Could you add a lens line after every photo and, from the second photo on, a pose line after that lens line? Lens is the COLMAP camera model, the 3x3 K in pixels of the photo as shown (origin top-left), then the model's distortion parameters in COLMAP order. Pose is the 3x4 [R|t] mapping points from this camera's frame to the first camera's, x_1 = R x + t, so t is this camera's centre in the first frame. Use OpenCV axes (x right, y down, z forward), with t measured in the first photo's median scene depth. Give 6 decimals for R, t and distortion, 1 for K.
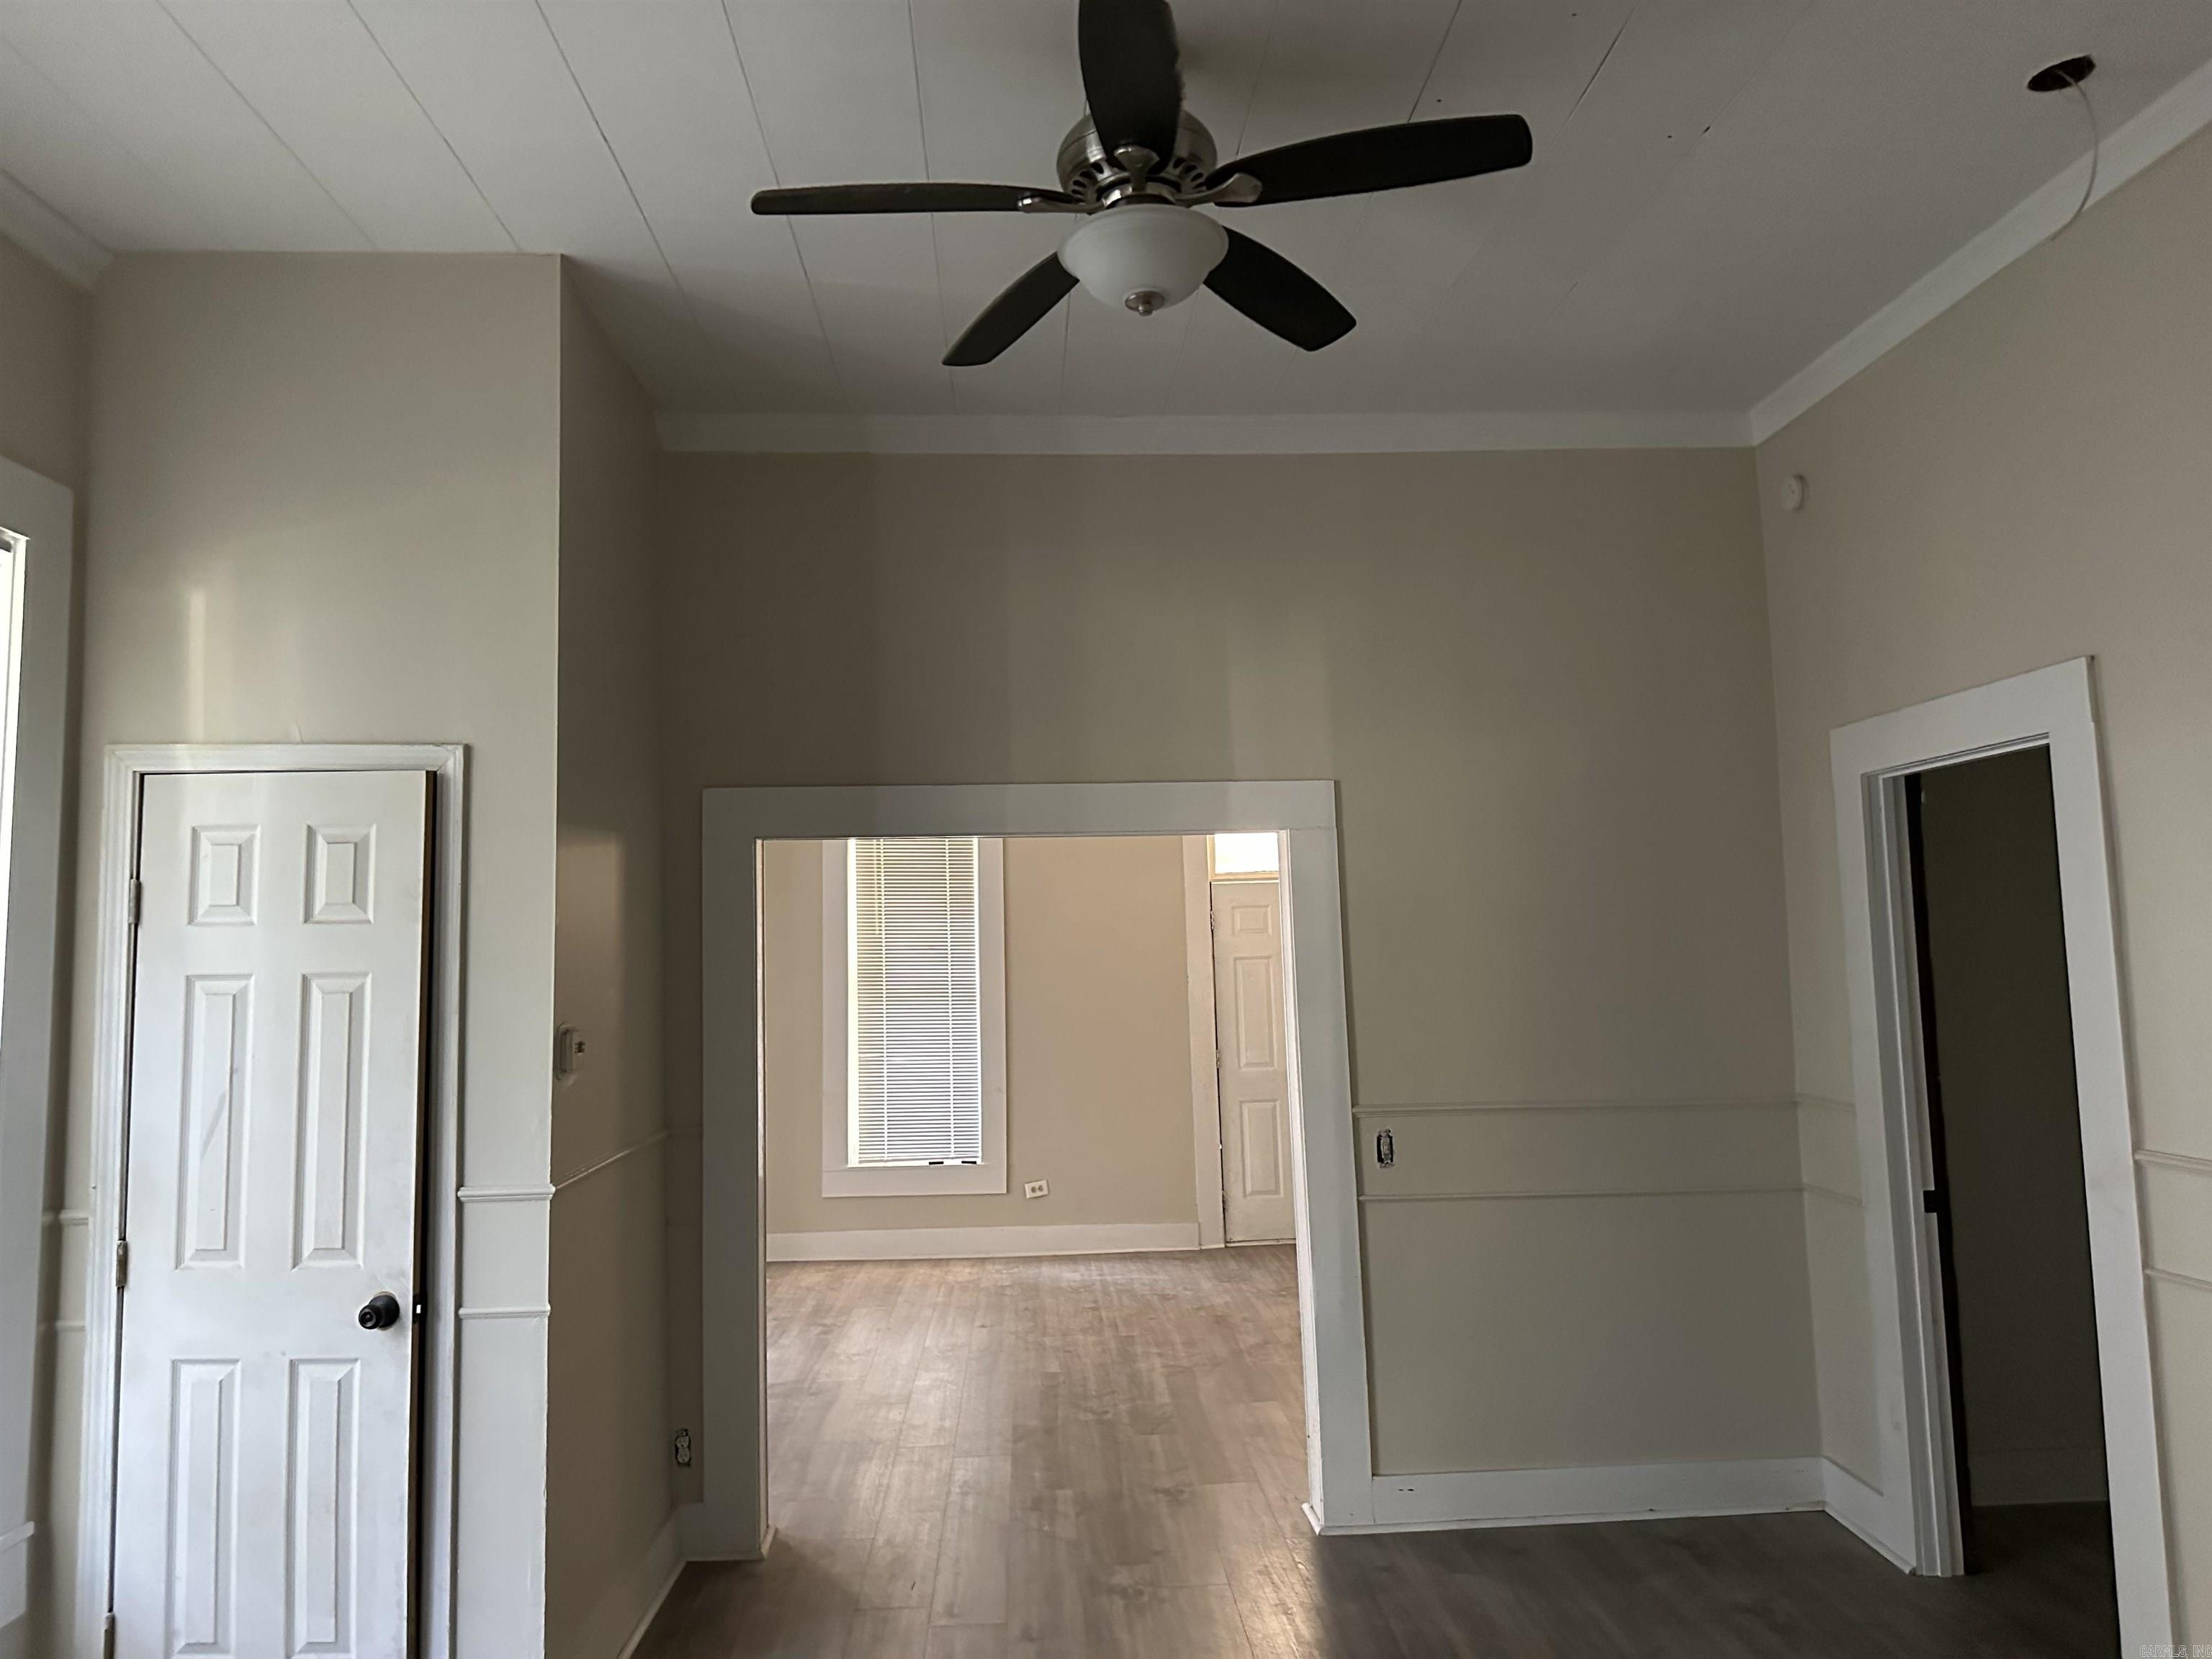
lens RADIAL K [[1565.7, 0, 1107.1], [0, 1565.7, 822.4], [0, 0, 1]] dist [0.006393, -0.005708]
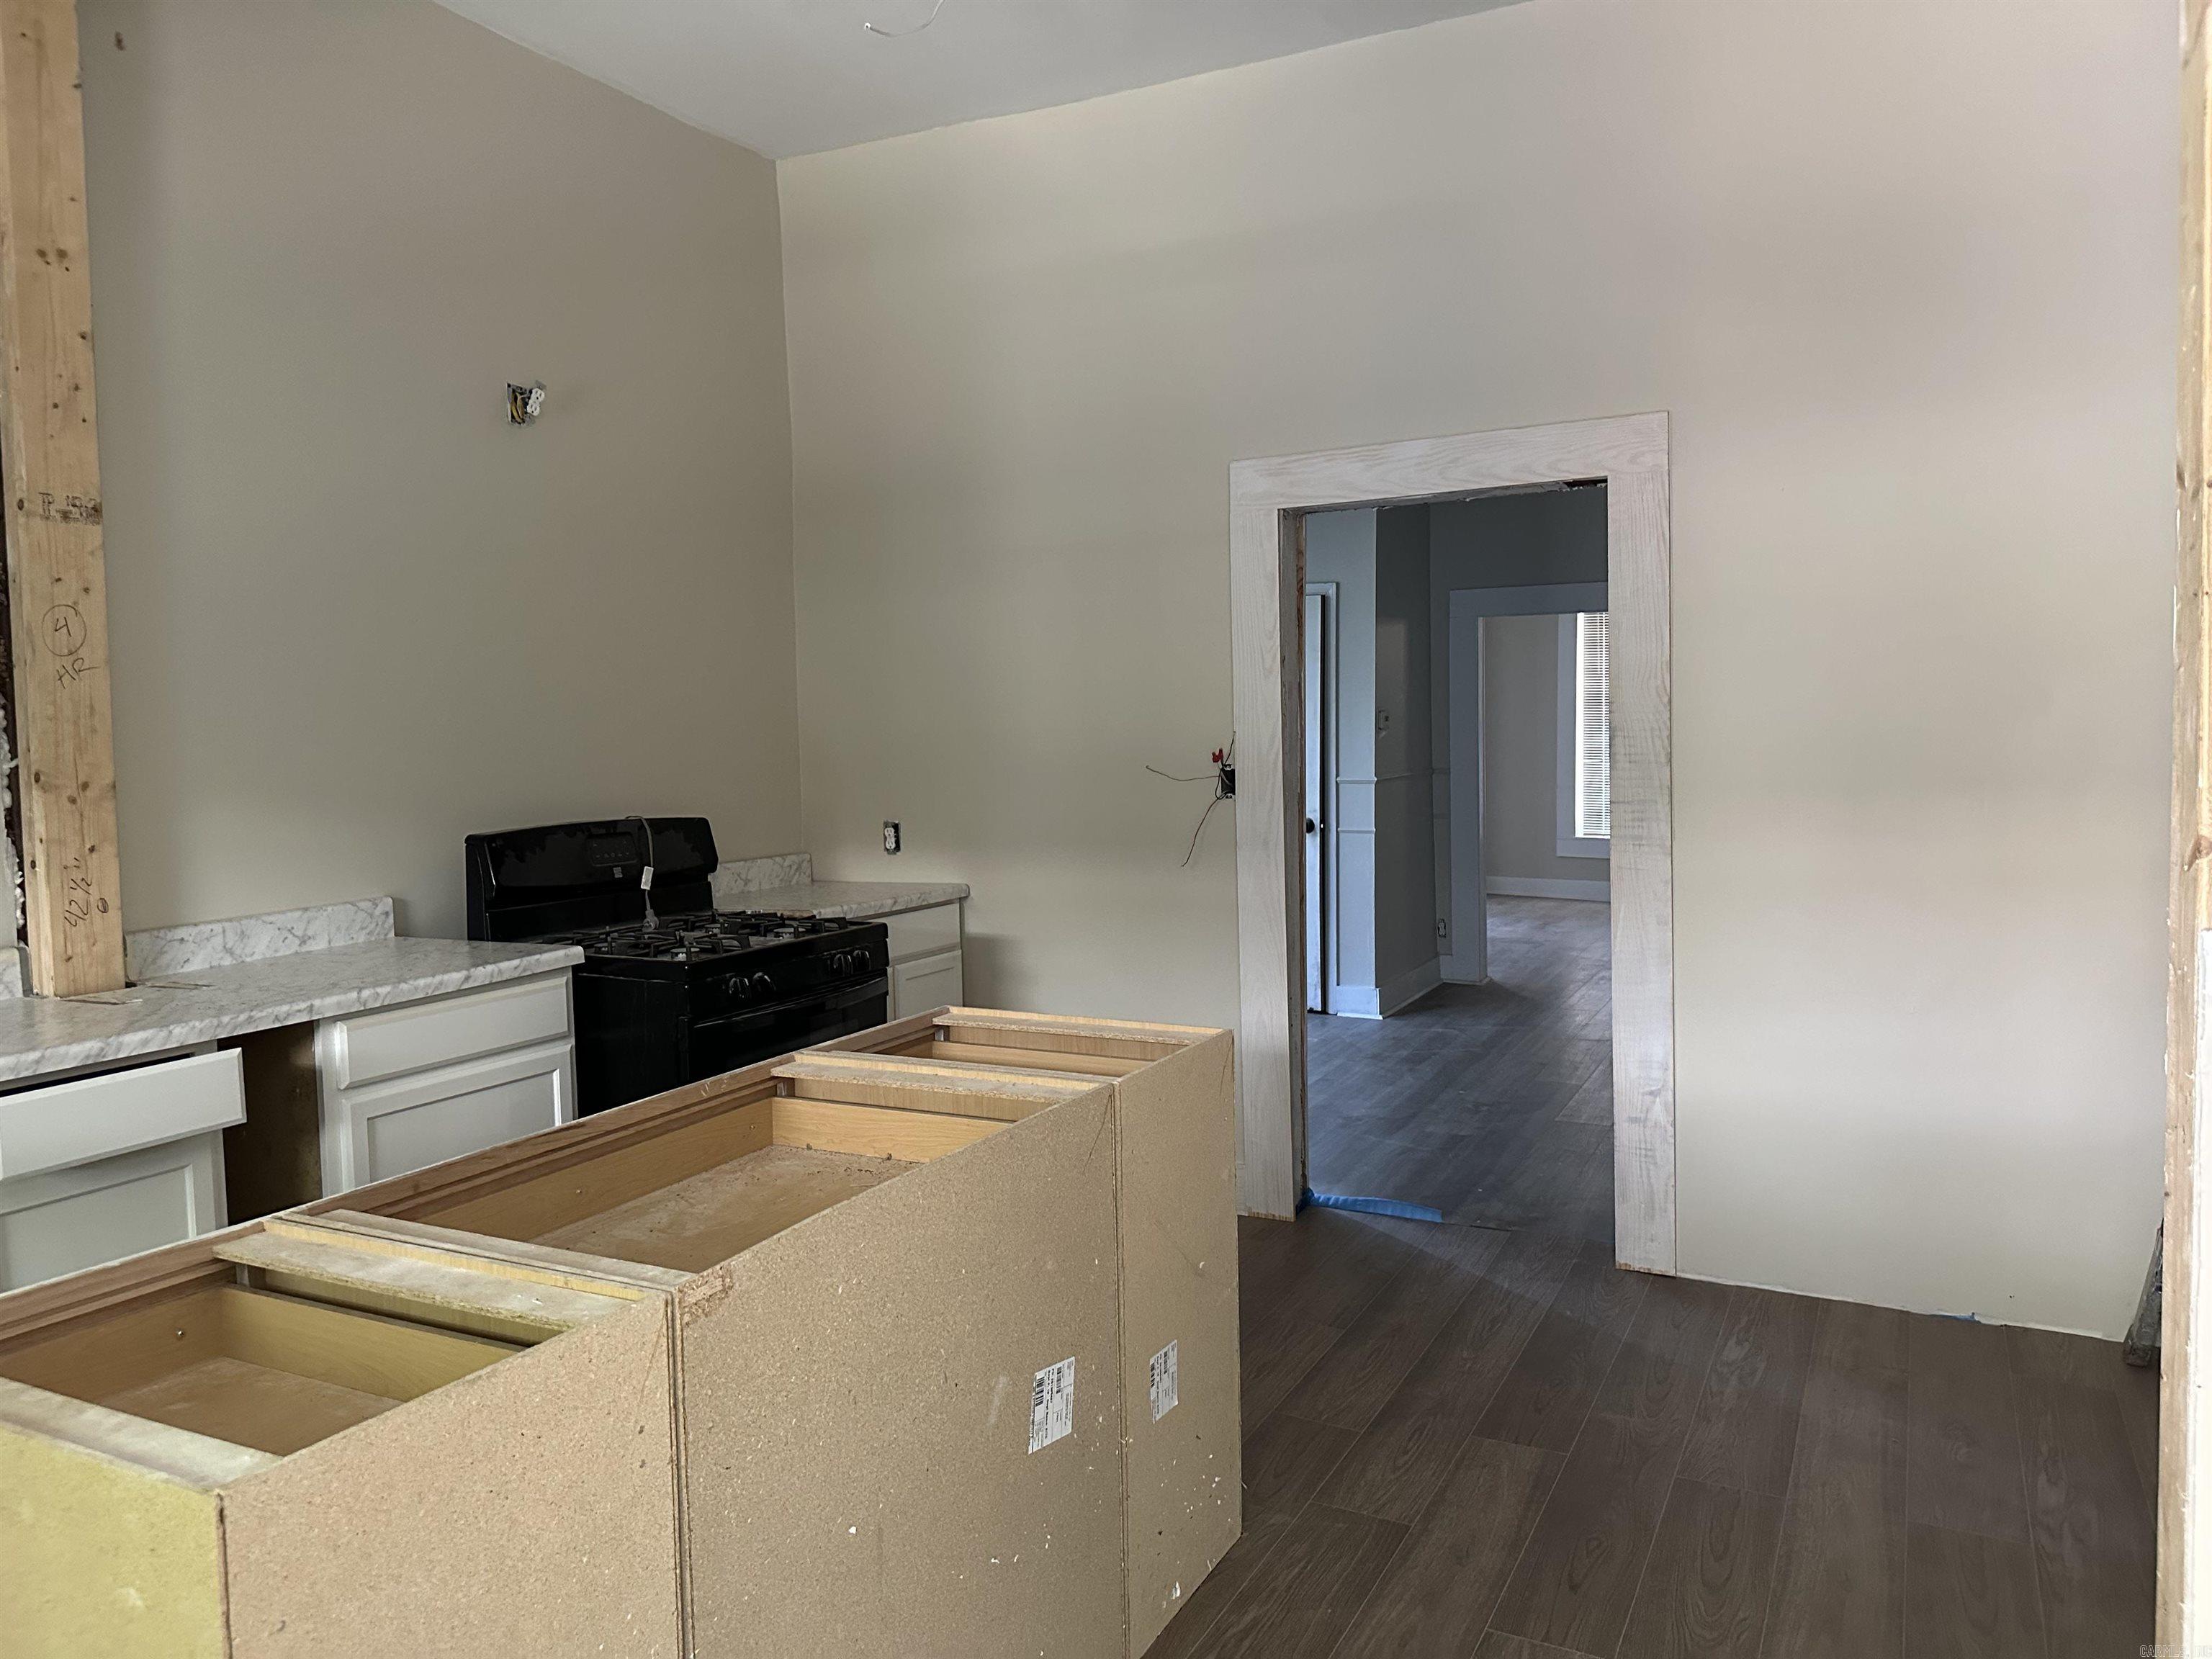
lens RADIAL K [[1565.7, 0, 1109.4], [0, 1565.7, 830.8], [0, 0, 1]] dist [0.006393, -0.005708]
pose [[0.867313, 0.041207, -0.496054, 0.436190], [0.034492, 0.989197, 0.142480, -0.028560], [0.496566, -0.140684, 0.856522, -1.135087]]
